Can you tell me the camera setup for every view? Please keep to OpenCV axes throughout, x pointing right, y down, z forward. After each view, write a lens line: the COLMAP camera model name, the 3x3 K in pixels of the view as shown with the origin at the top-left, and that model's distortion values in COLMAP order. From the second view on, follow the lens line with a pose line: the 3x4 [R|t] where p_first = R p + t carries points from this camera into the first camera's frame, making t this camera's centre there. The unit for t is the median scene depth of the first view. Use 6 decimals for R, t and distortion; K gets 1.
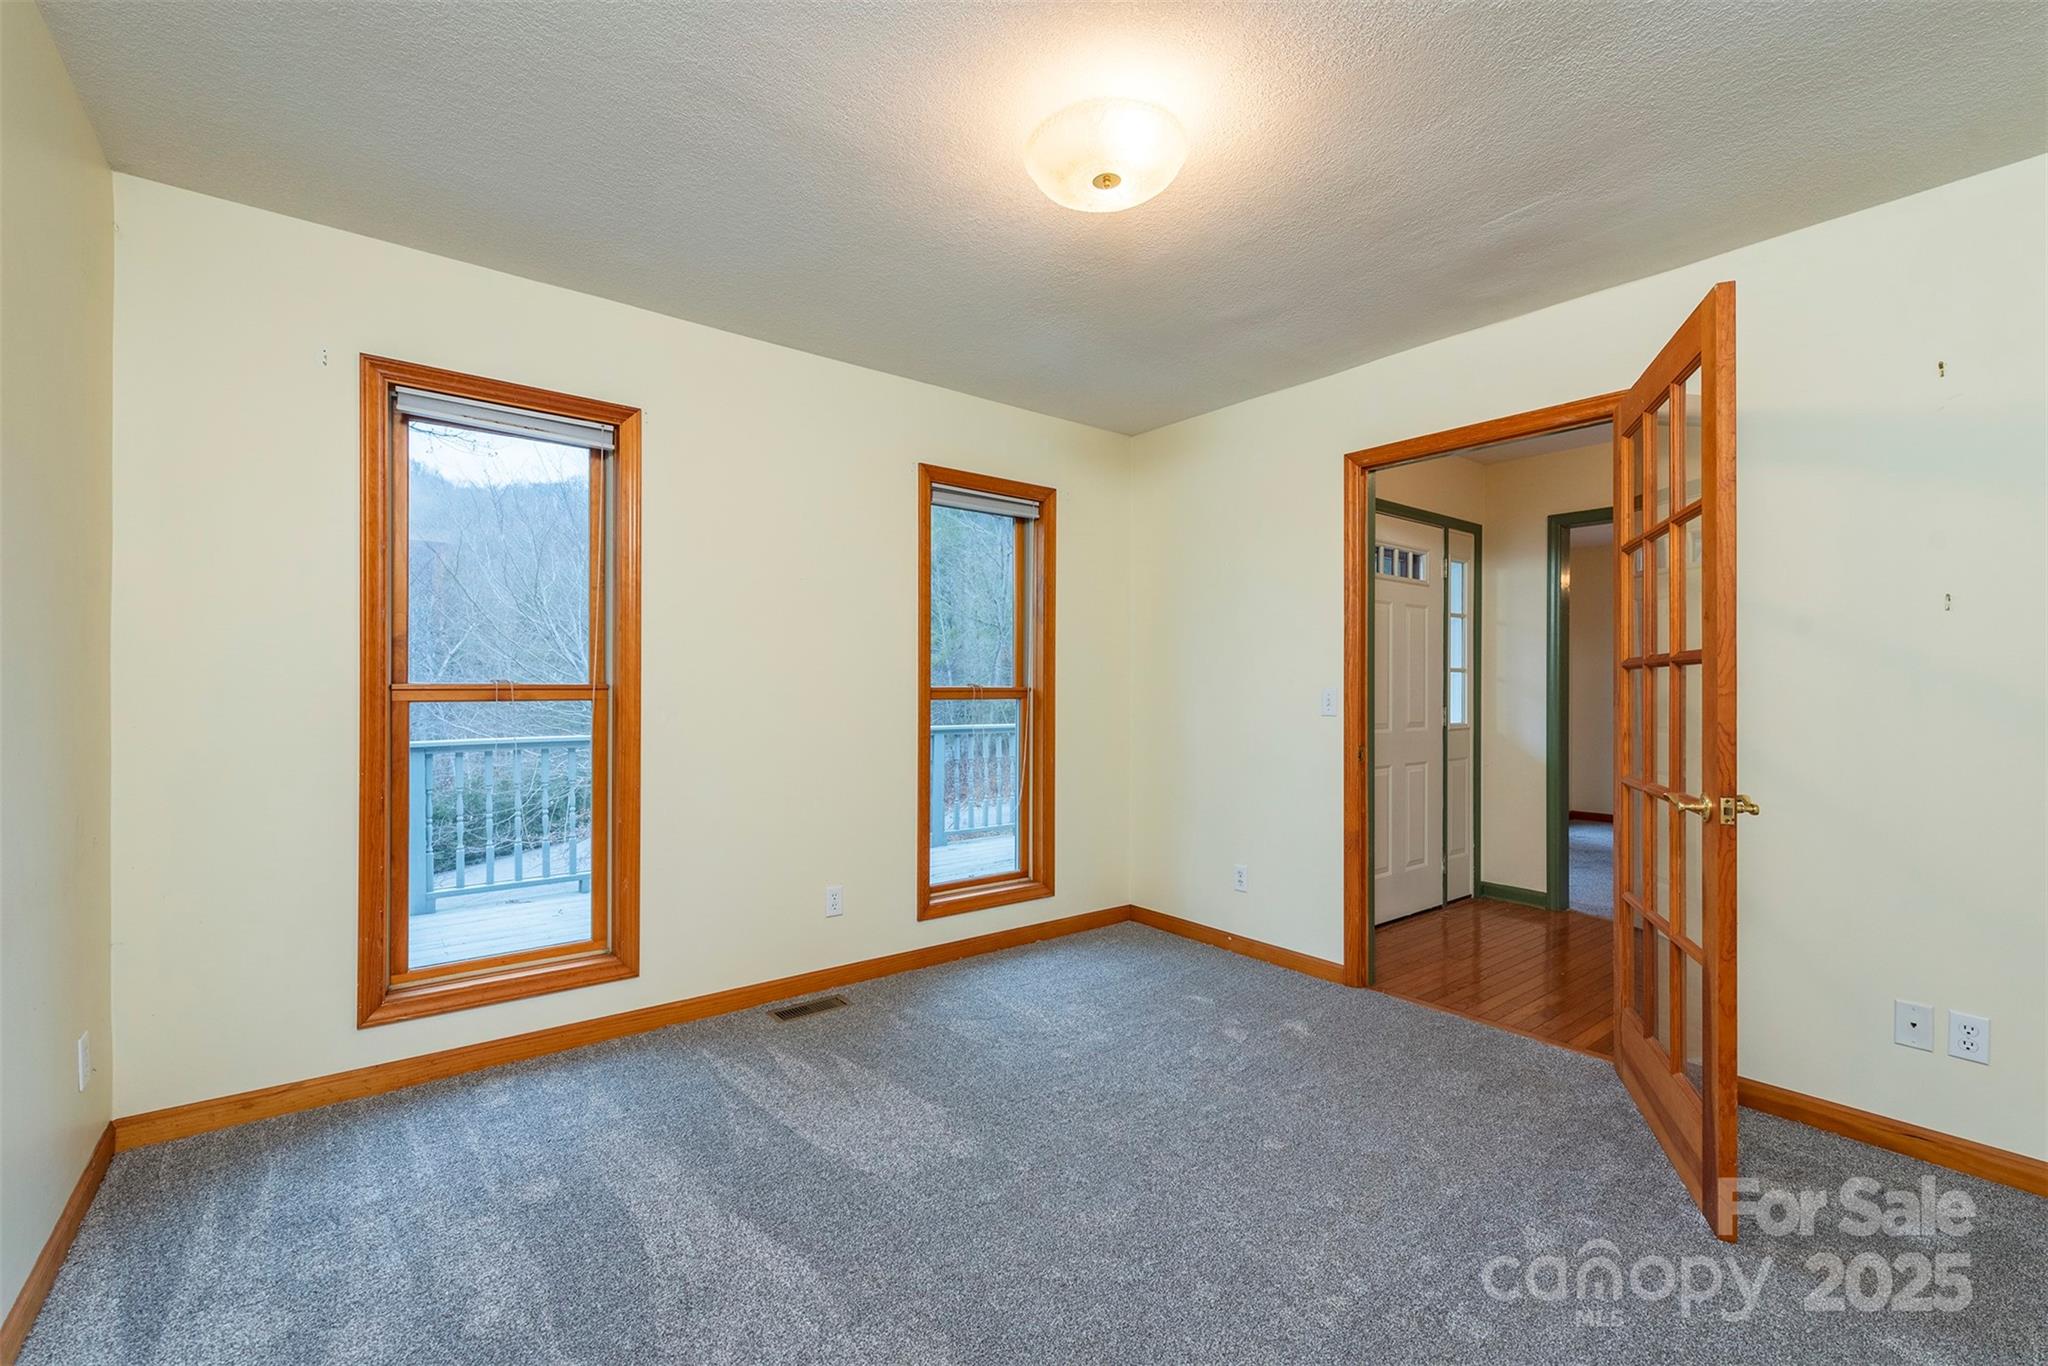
lens RADIAL K [[882.1, 0, 1025.2], [0, 882.1, 673.8], [0, 0, 1]] dist [0.018262, -0.010017]
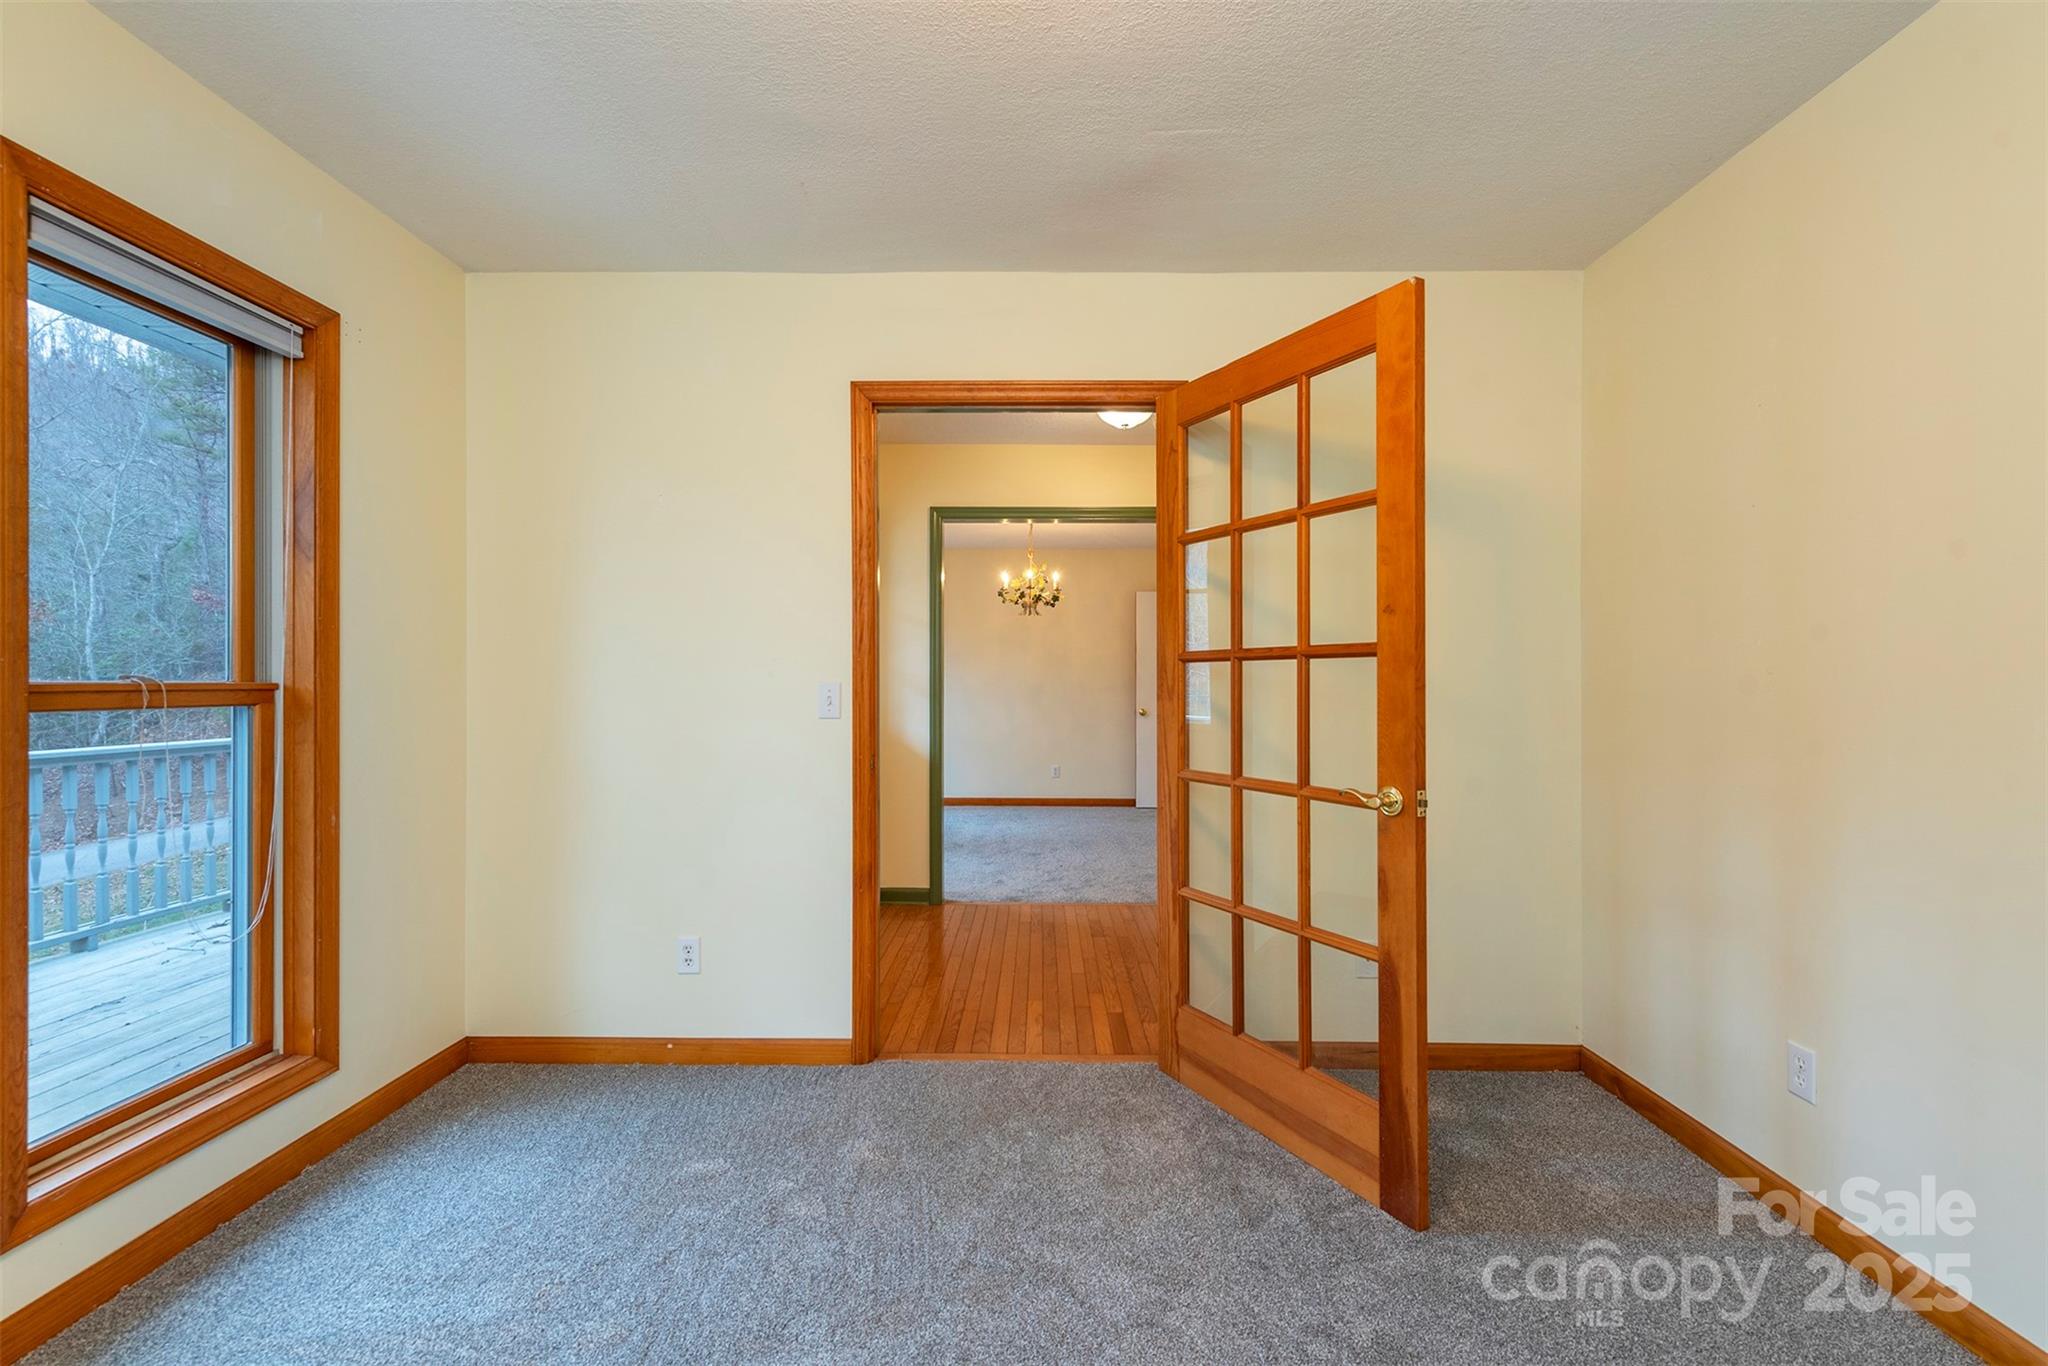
lens RADIAL K [[882.1, 0, 1025.2], [0, 882.1, 673.8], [0, 0, 1]] dist [0.018262, -0.010017]
pose [[0.625580, 0.003281, 0.780153, -0.164097], [-0.009934, 0.999944, 0.003760, 0.004990], [-0.780097, -0.010102, 0.625577, 0.430694]]
